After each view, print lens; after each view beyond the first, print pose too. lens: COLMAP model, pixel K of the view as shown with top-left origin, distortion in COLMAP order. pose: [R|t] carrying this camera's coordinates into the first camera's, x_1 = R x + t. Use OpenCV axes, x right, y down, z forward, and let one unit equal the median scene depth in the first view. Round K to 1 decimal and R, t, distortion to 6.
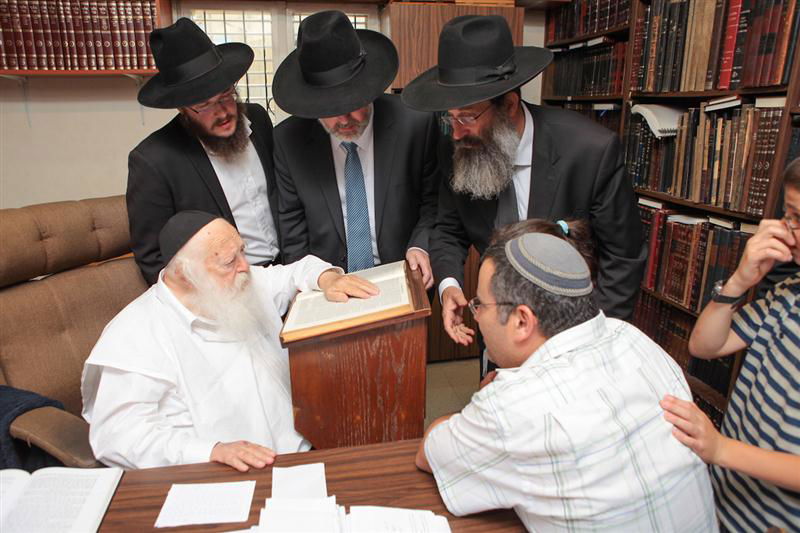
lens RADIAL K [[549.5, 0, 398.4], [0, 549.5, 267.5], [0, 0, 1]] dist [-0.097440, 0.067805]
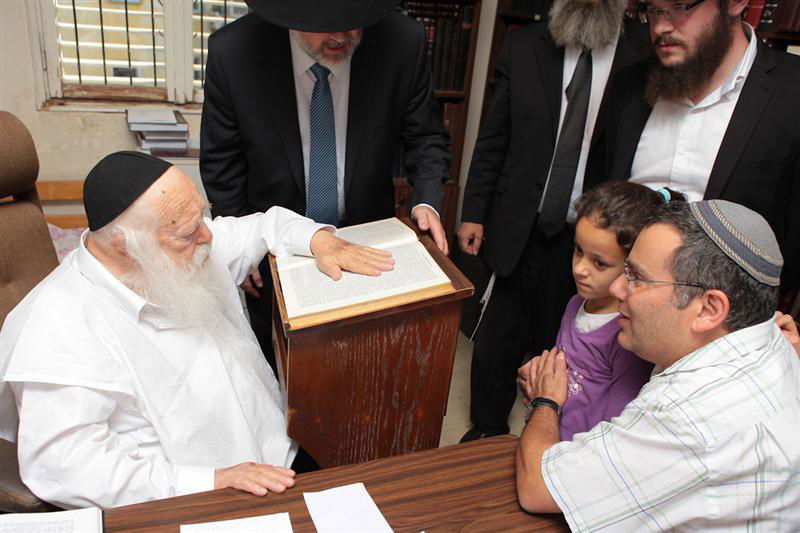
lens RADIAL K [[645.1, 0, 375.5], [0, 645.1, 304.7], [0, 0, 1]] dist [-0.058872, 0.011858]
pose [[0.978807, 0.001141, 0.204782, -0.265047], [-0.033036, 0.987766, 0.152403, -0.039019], [-0.202103, -0.155938, 0.966870, 0.097096]]
